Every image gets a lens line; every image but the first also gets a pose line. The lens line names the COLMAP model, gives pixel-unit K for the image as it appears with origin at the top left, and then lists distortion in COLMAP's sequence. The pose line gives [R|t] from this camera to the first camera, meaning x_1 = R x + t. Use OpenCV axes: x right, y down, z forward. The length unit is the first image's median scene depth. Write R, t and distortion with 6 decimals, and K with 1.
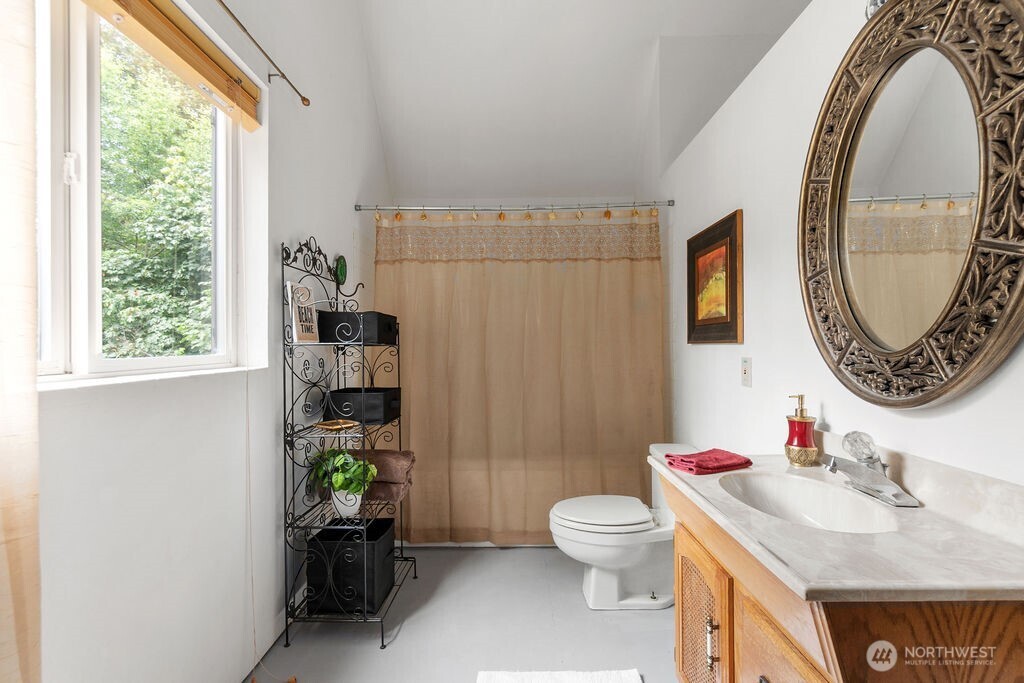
lens RADIAL K [[456.9, 0, 514.3], [0, 456.9, 347.7], [0, 0, 1]] dist [-0.000325, -0.000328]
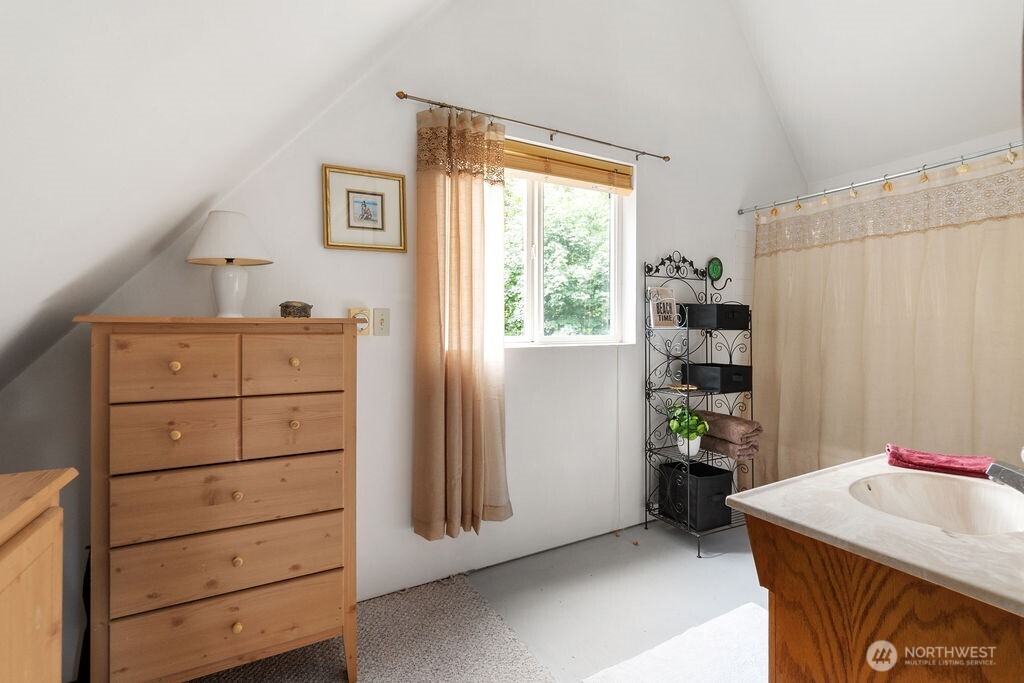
lens RADIAL K [[471.7, 0, 515.1], [0, 471.7, 329.2], [0, 0, 1]] dist [-0.000785, -0.000011]
pose [[0.485153, 0.003414, -0.874423, 0.571701], [-0.005399, 0.999985, 0.000909, -0.004913], [0.874413, 0.004281, 0.485164, -0.119577]]
